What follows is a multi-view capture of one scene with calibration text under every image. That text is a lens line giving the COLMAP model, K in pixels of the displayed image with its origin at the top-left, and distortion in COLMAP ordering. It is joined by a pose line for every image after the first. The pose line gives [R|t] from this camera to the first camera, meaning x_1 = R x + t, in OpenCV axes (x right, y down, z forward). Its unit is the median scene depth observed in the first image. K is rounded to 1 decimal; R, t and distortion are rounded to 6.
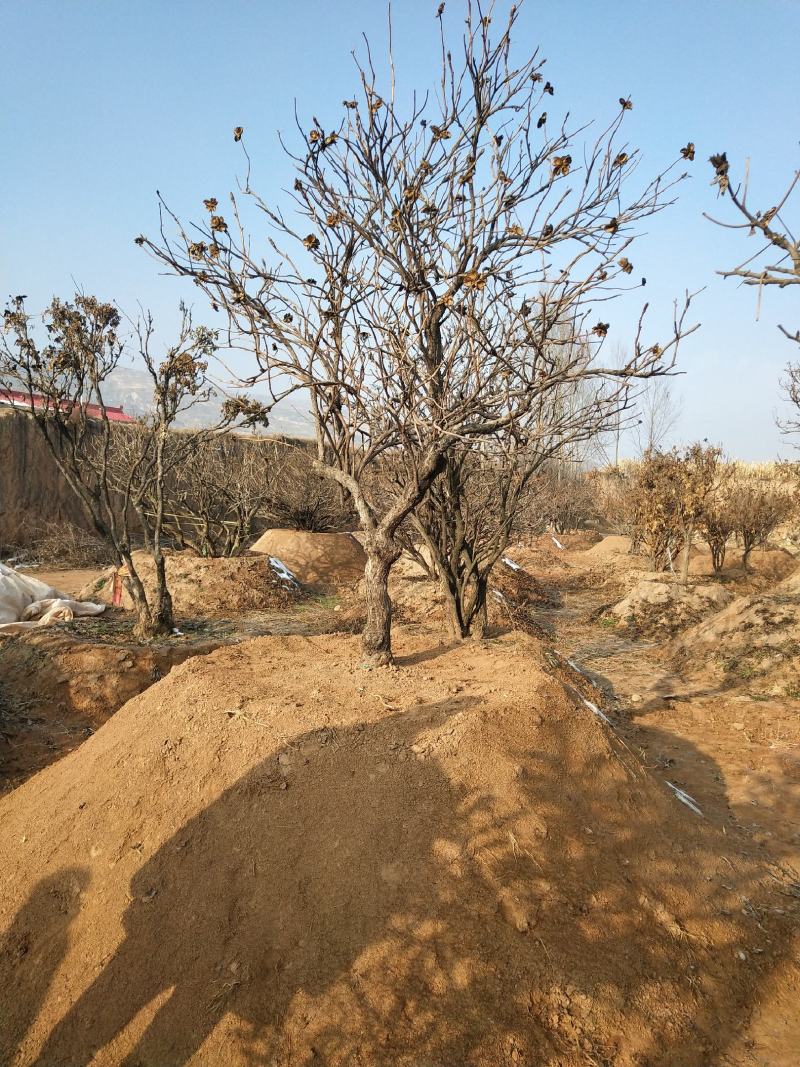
lens RADIAL K [[824.2, 0, 400.0], [0, 824.2, 533.5], [0, 0, 1]] dist [-0.010203, 0.003316]
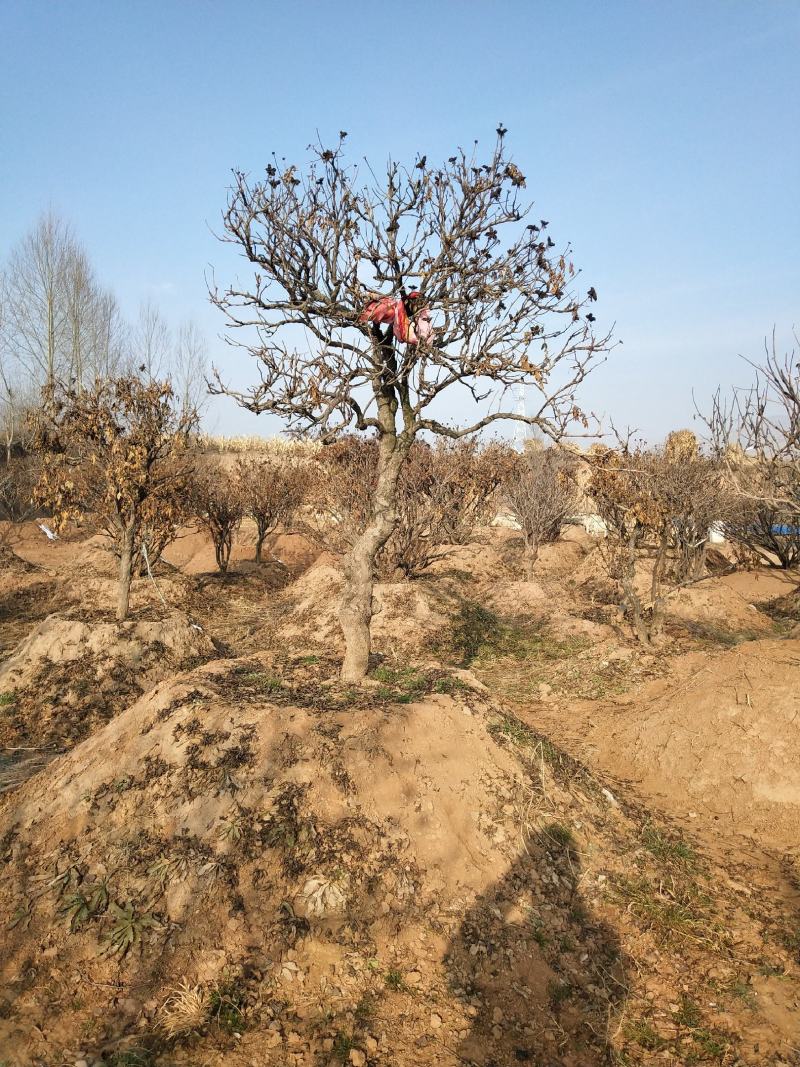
lens RADIAL K [[824.2, 0, 400.0], [0, 824.2, 533.5], [0, 0, 1]] dist [-0.010203, 0.003316]
pose [[0.863371, -0.040598, 0.502934, 0.232849], [0.026713, 0.999038, 0.034788, -0.014412], [-0.503862, -0.016600, 0.863625, 0.412469]]
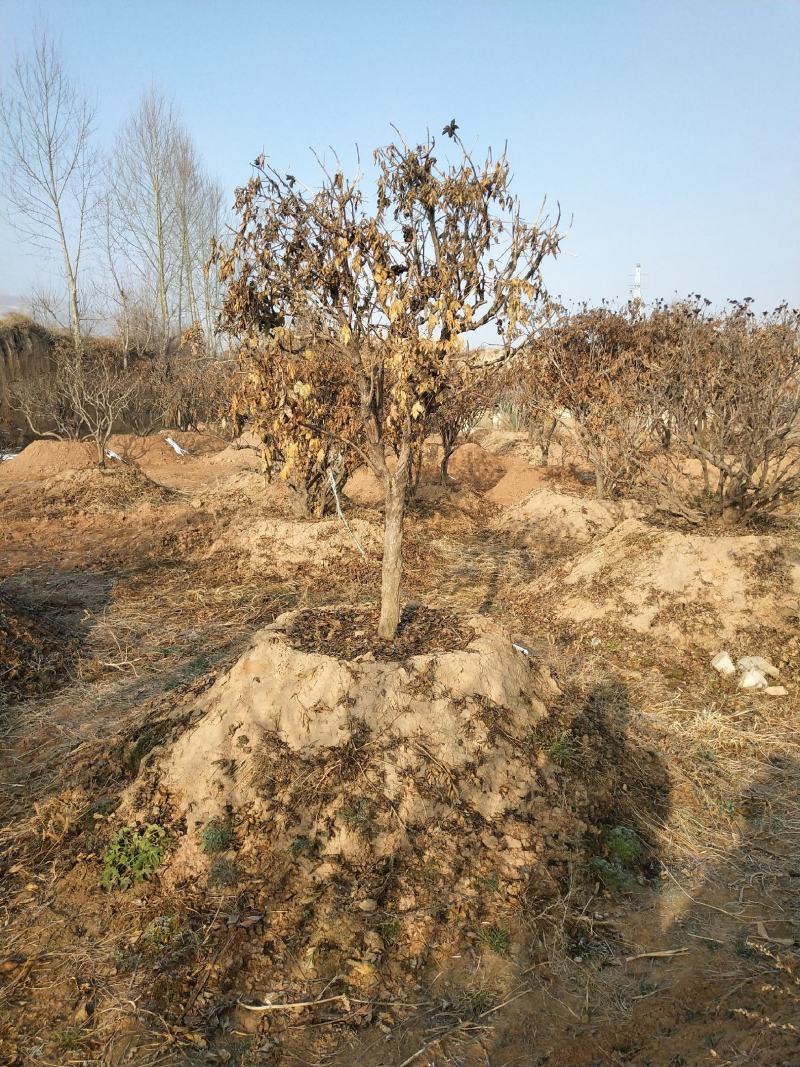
lens RADIAL K [[824.2, 0, 400.0], [0, 824.2, 533.5], [0, 0, 1]] dist [-0.010203, 0.003316]
pose [[0.917341, -0.103161, 0.384505, 0.240445], [0.048979, 0.987750, 0.148156, -0.025407], [-0.395079, -0.117077, 0.911156, 0.746536]]
